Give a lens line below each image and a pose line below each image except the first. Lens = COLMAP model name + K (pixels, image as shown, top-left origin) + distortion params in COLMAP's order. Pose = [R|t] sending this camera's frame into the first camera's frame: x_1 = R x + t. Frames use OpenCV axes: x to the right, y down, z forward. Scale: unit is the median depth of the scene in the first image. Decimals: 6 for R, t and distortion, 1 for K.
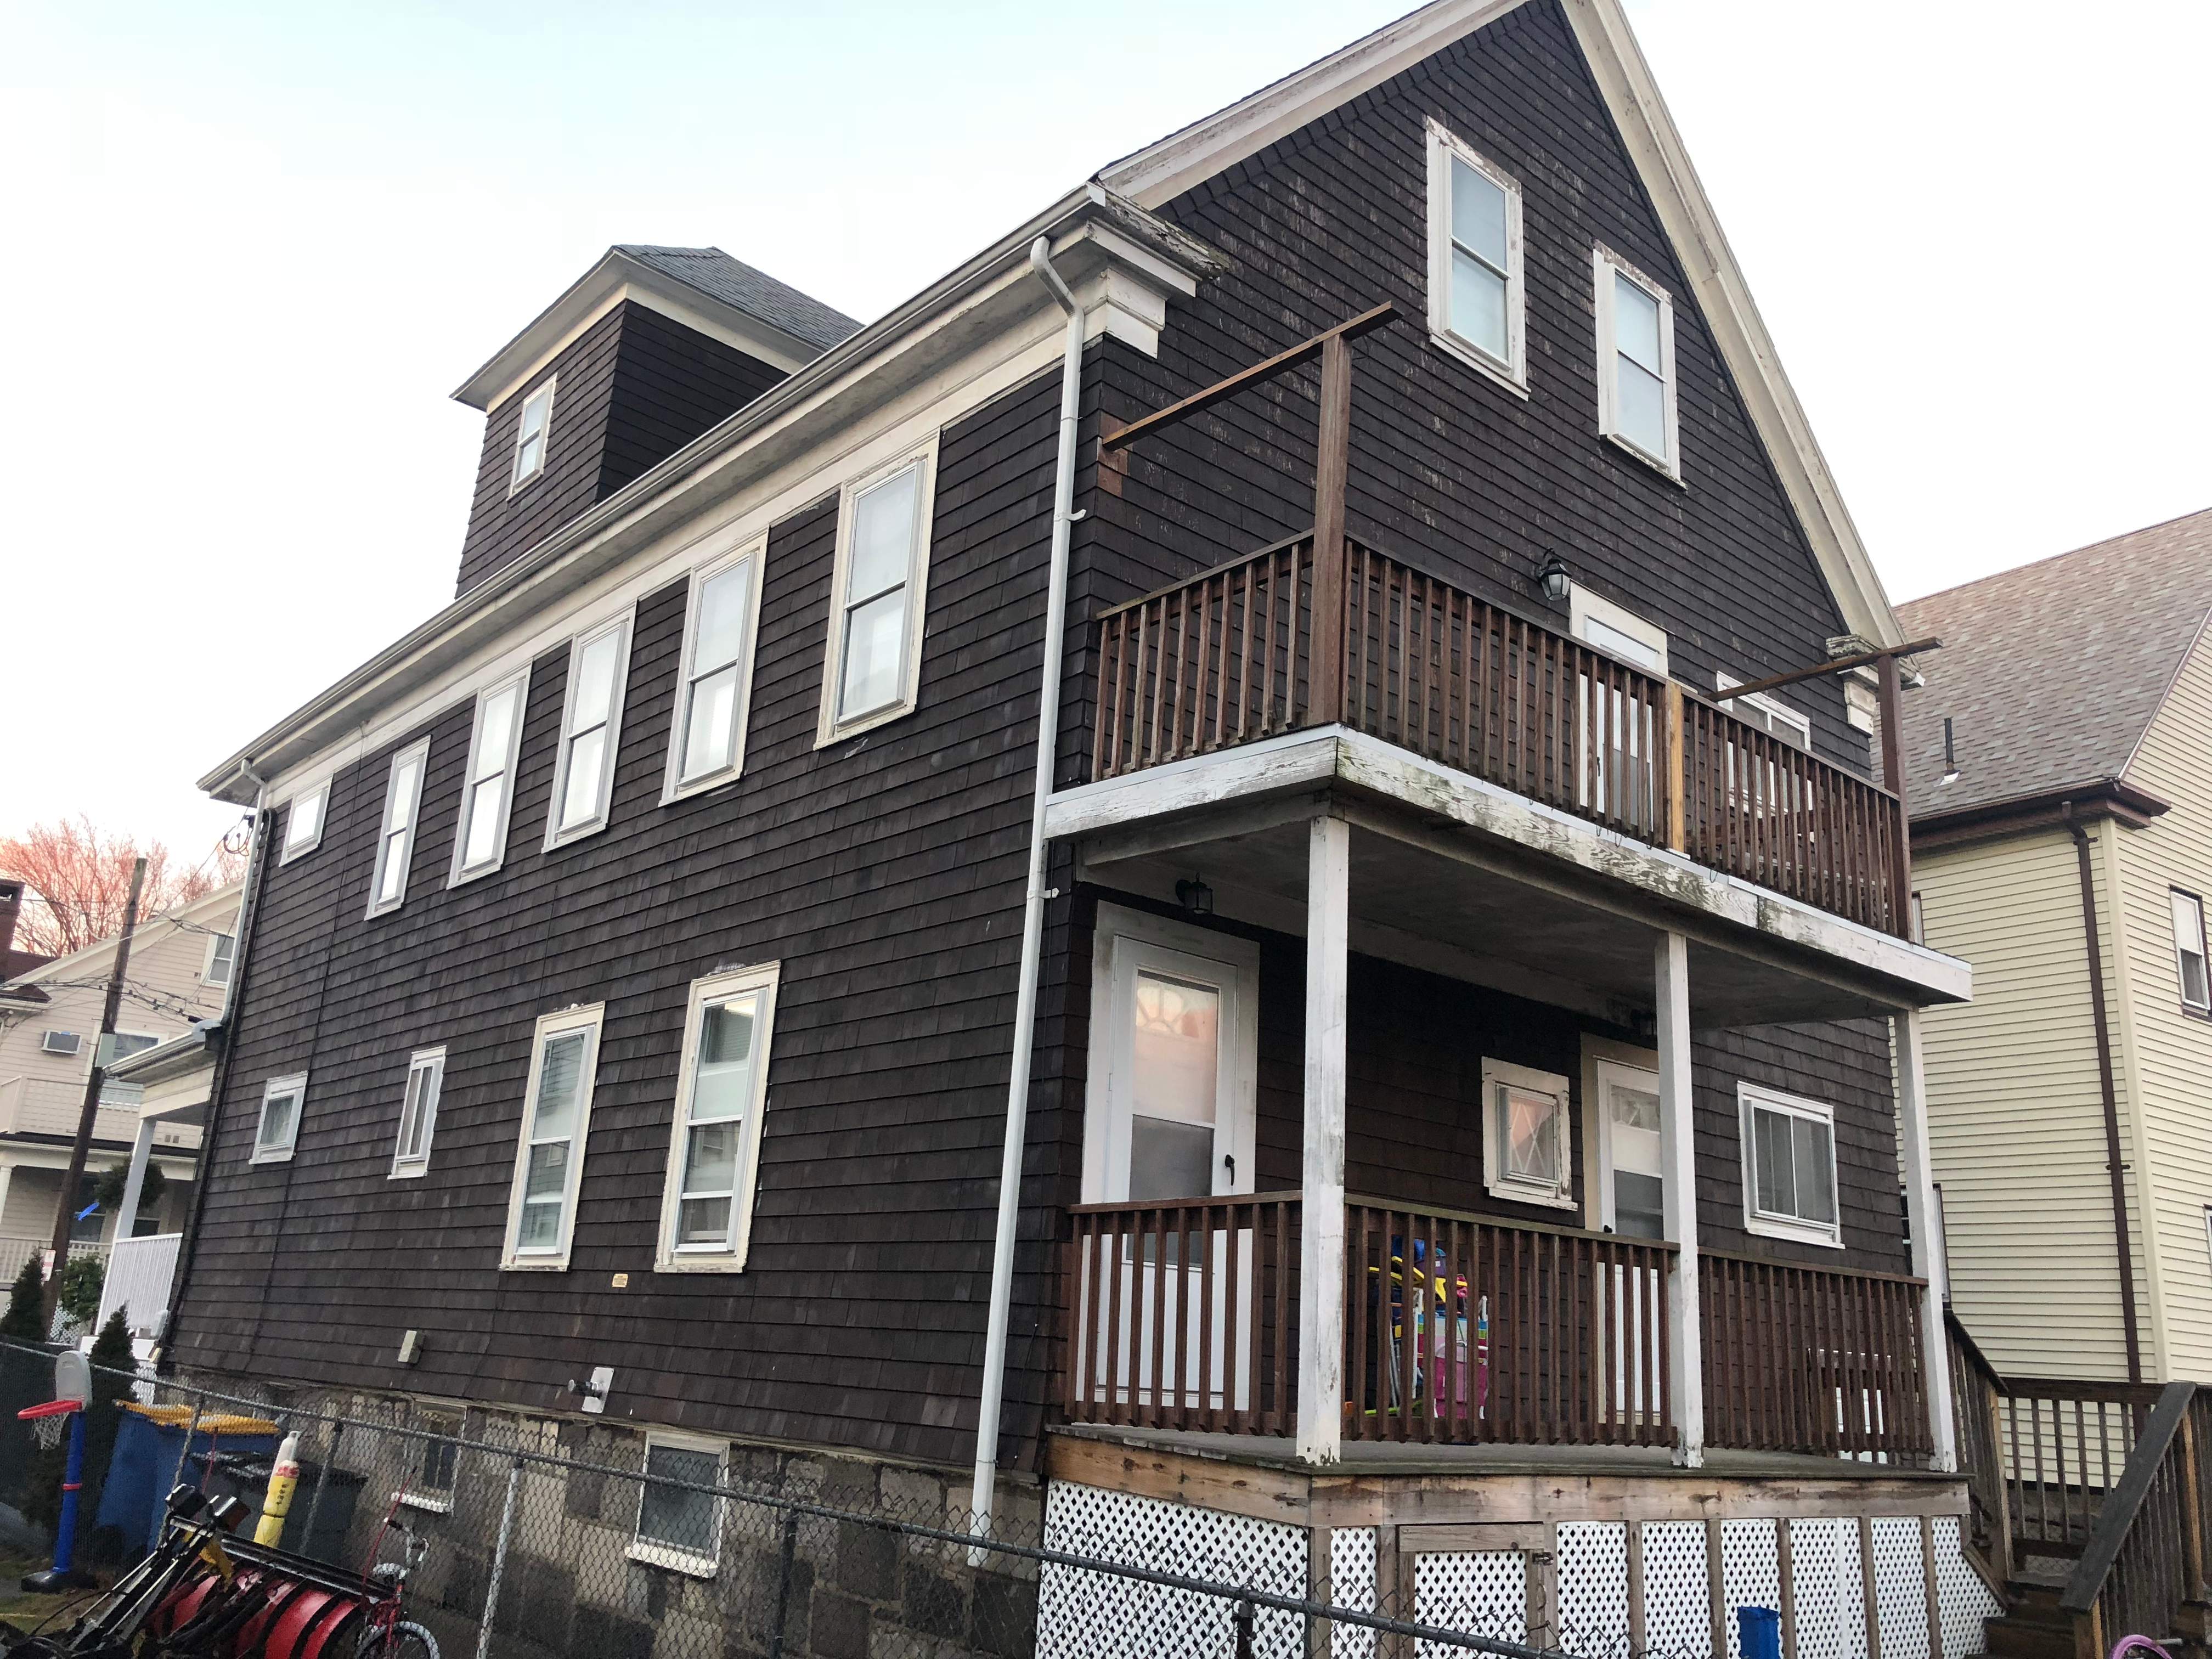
lens RADIAL K [[1791.6, 0, 1100.2], [0, 1791.6, 849.7], [0, 0, 1]] dist [0.055397, -0.057767]
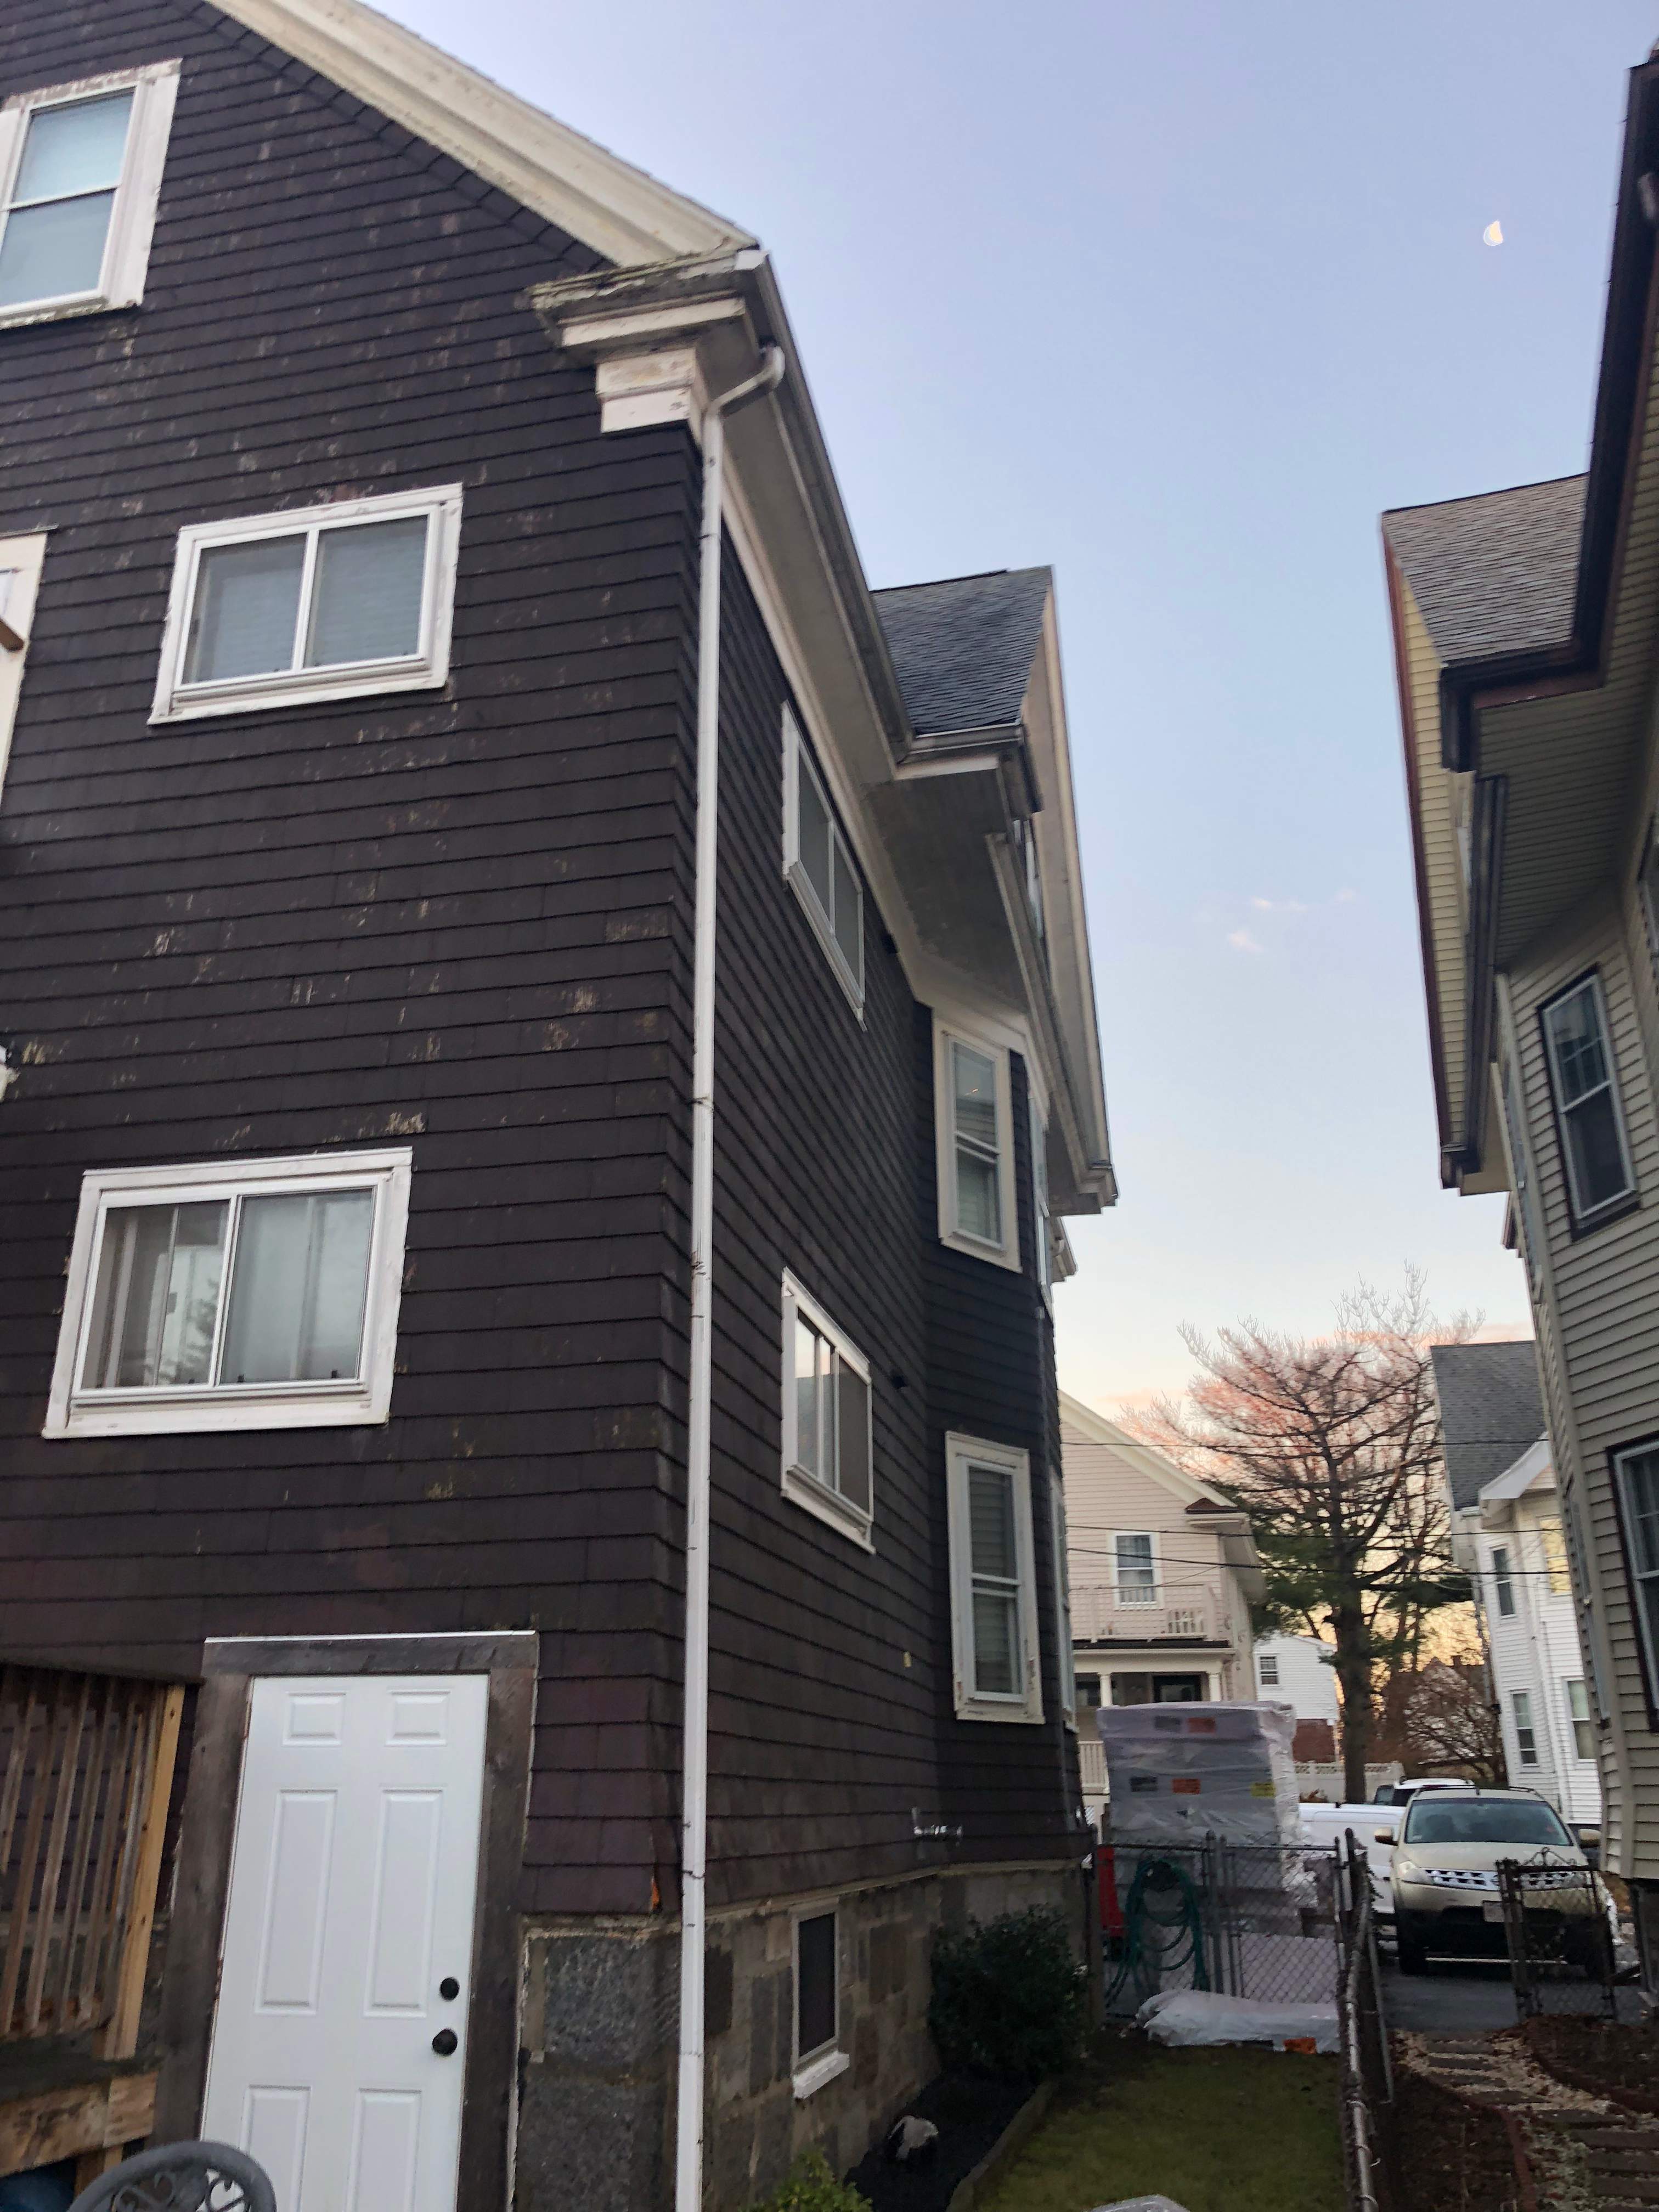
lens RADIAL K [[1791.6, 0, 783.6], [0, 1791.6, 1125.0], [0, 0, 1]] dist [0.055397, -0.057767]
pose [[0.579298, -0.334997, -0.743095, 1.150687], [0.244804, 0.941061, -0.233400, 0.381205], [0.777486, -0.046705, 0.627164, 1.053032]]
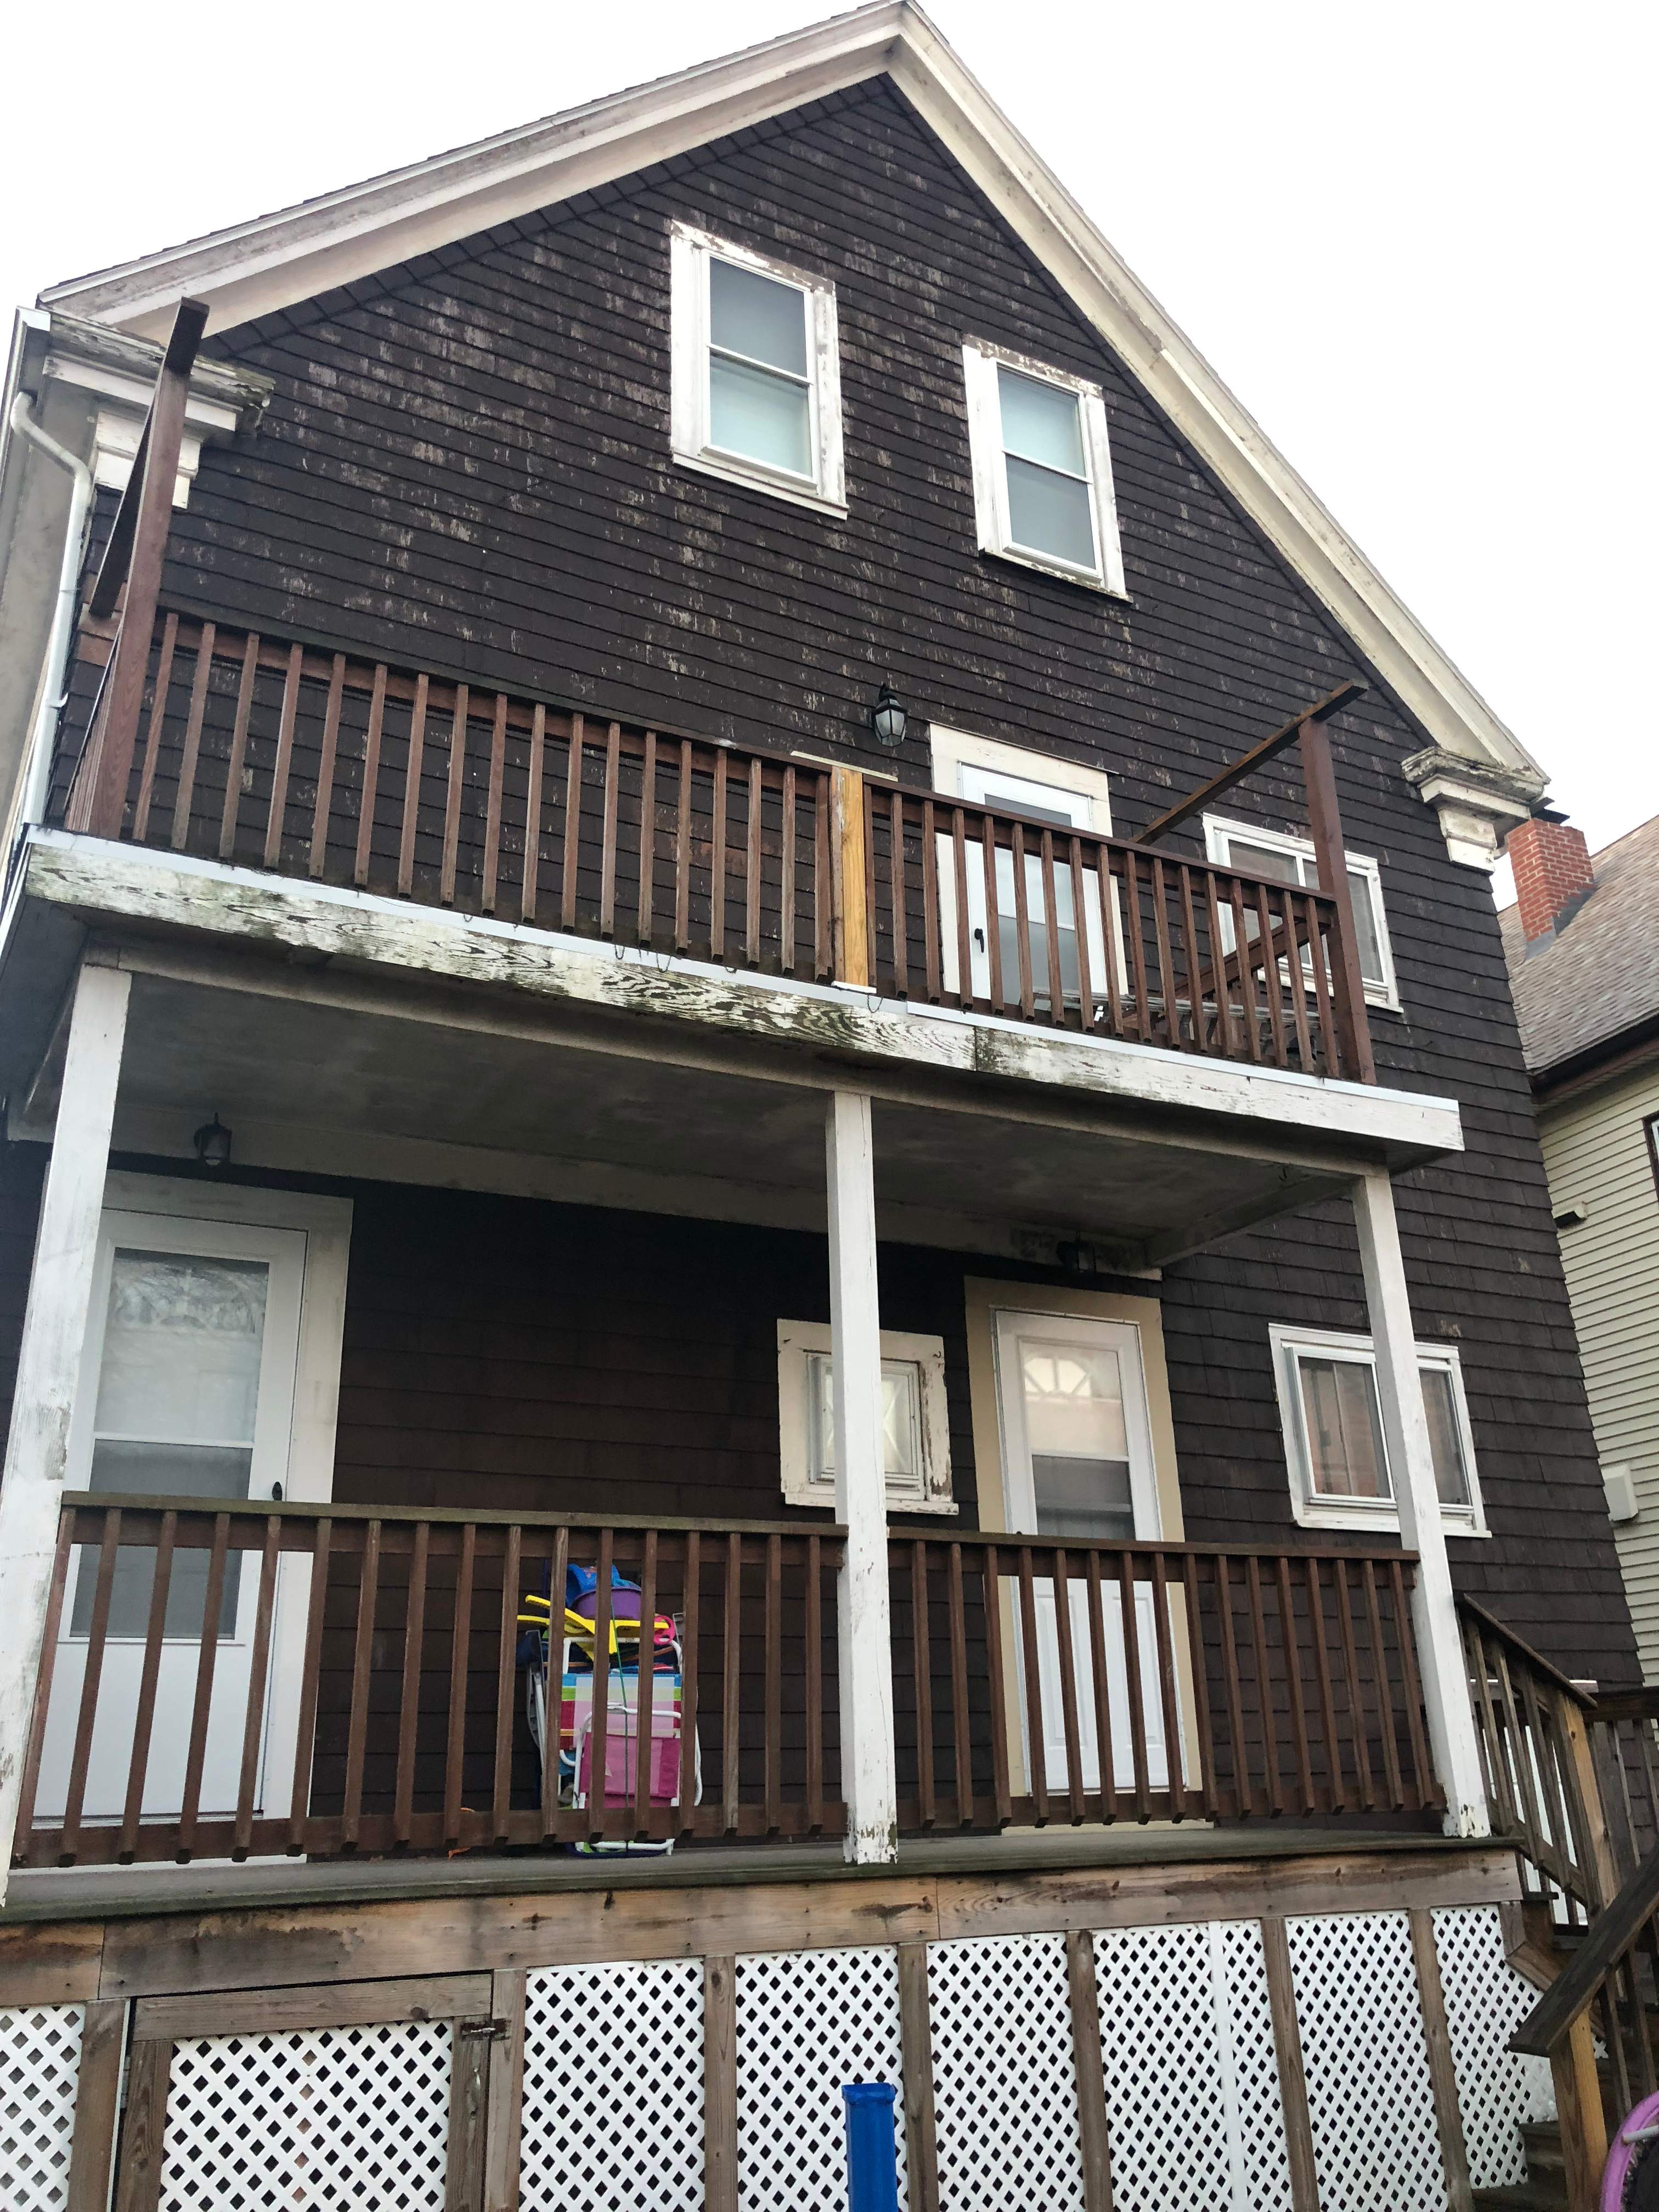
lens RADIAL K [[1791.6, 0, 823.5], [0, 1791.6, 1104.8], [0, 0, 1]] dist [0.055397, -0.057767]
pose [[0.968150, -0.161757, -0.191104, 0.425914], [0.141719, 0.983283, -0.114322, 0.125809], [0.206402, 0.083597, 0.974890, 0.291439]]
